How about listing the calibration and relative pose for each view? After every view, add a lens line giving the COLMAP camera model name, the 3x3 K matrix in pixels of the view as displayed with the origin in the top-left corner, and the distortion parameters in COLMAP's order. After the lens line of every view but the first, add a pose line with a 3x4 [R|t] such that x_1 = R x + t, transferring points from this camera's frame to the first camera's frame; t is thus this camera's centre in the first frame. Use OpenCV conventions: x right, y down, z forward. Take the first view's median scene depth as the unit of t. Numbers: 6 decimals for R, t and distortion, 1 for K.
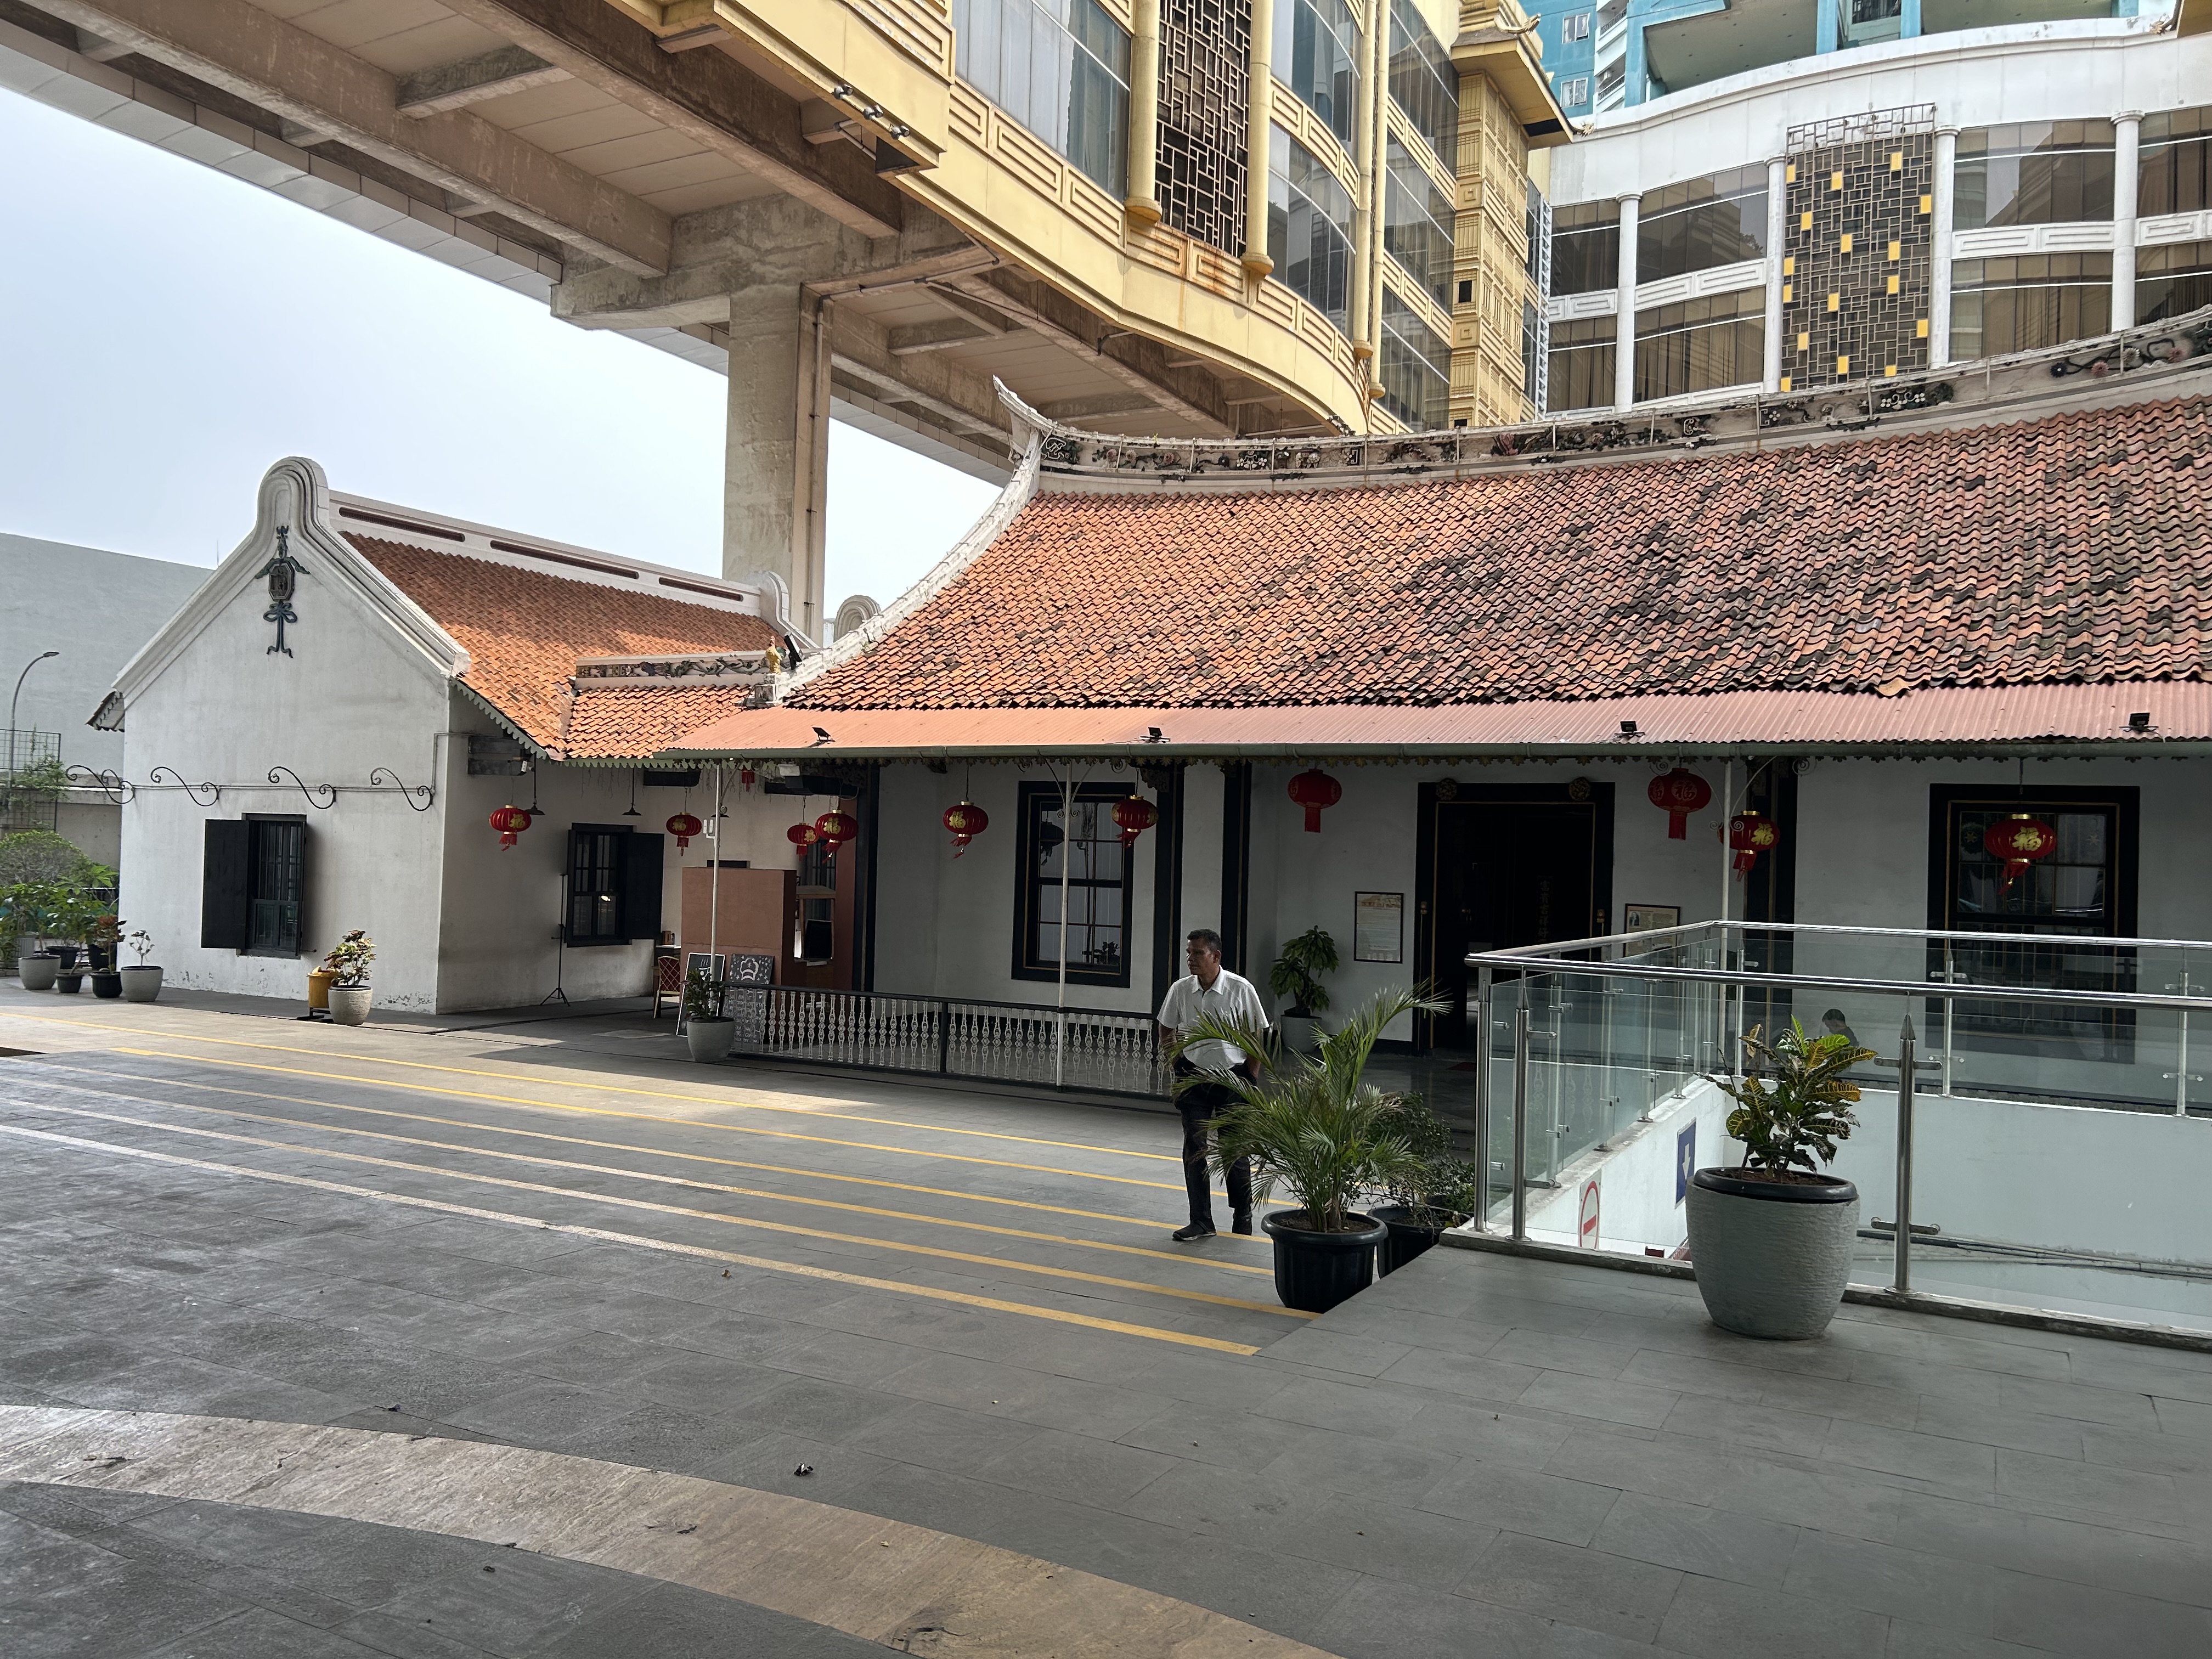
lens RADIAL K [[1660.2, 0, 1105.0], [0, 1660.2, 842.2], [0, 0, 1]] dist [0.047253, -0.048154]
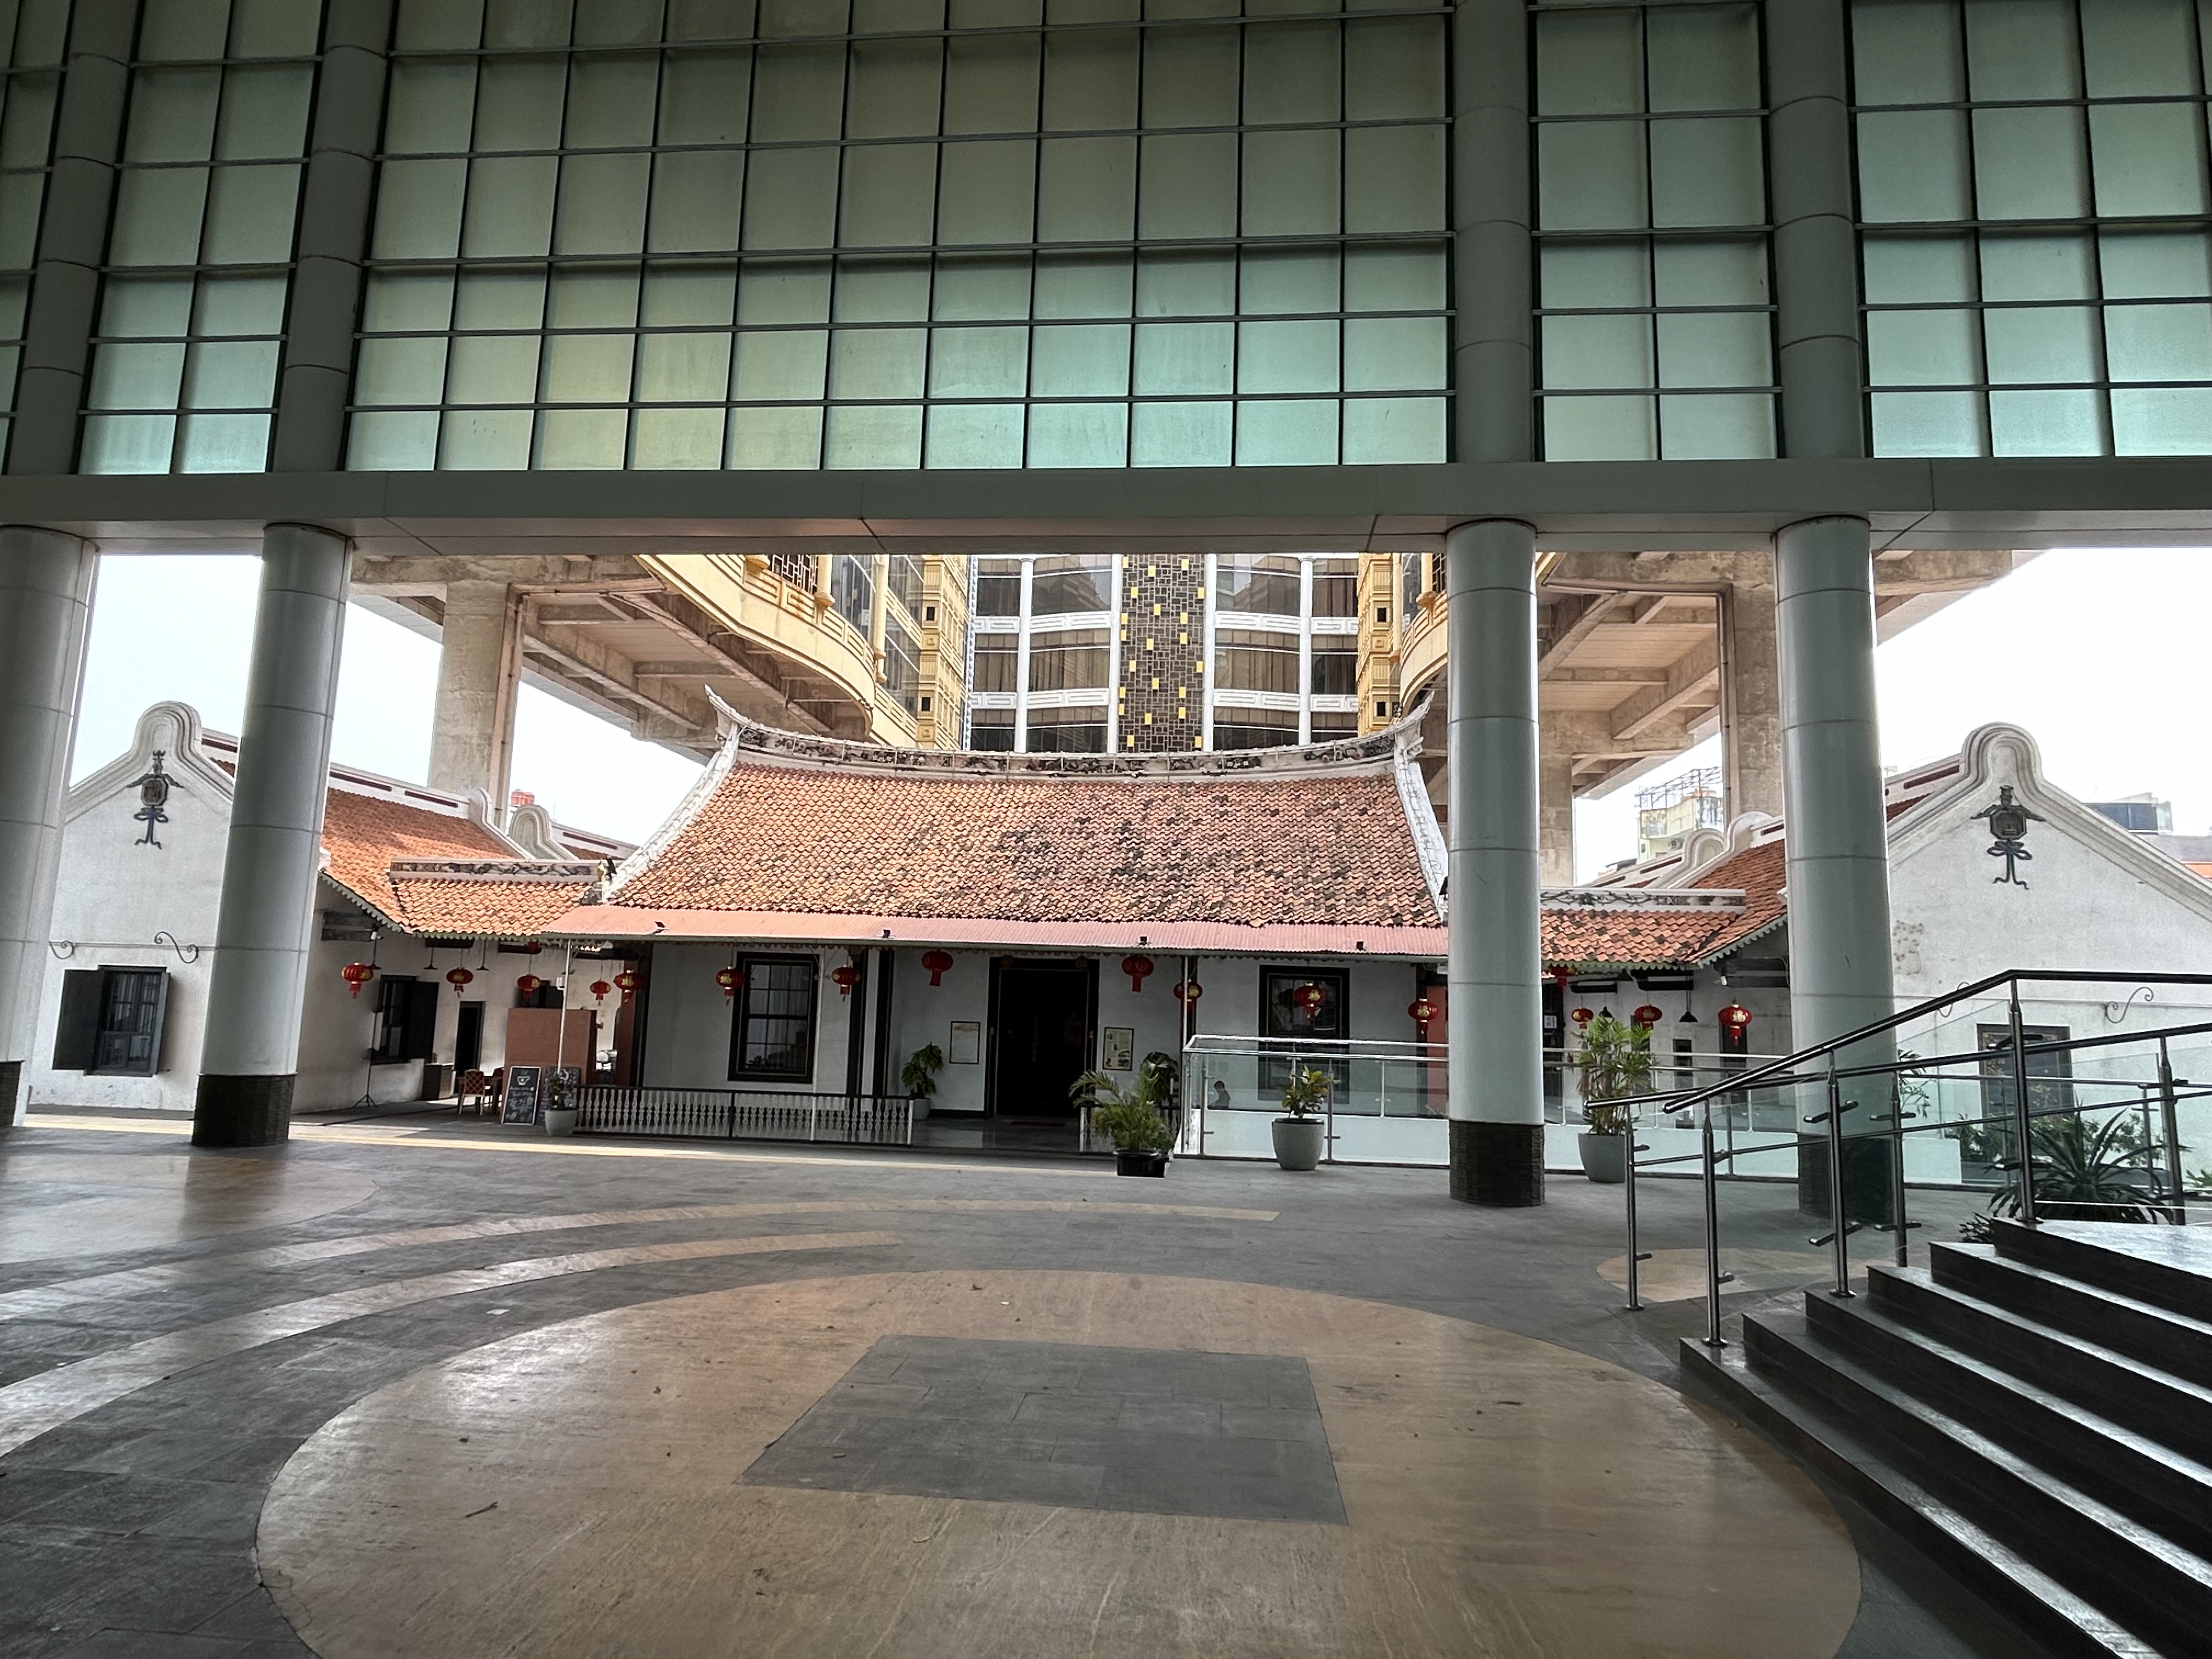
lens RADIAL K [[1279.8, 0, 1114.2], [0, 1279.8, 839.2], [0, 0, 1]] dist [-0.001911, -0.005440]
pose [[0.918737, 0.049656, 0.391736, -0.182912], [-0.006562, 0.993845, -0.110589, -0.009968], [-0.394816, 0.099032, 0.913407, -0.226719]]
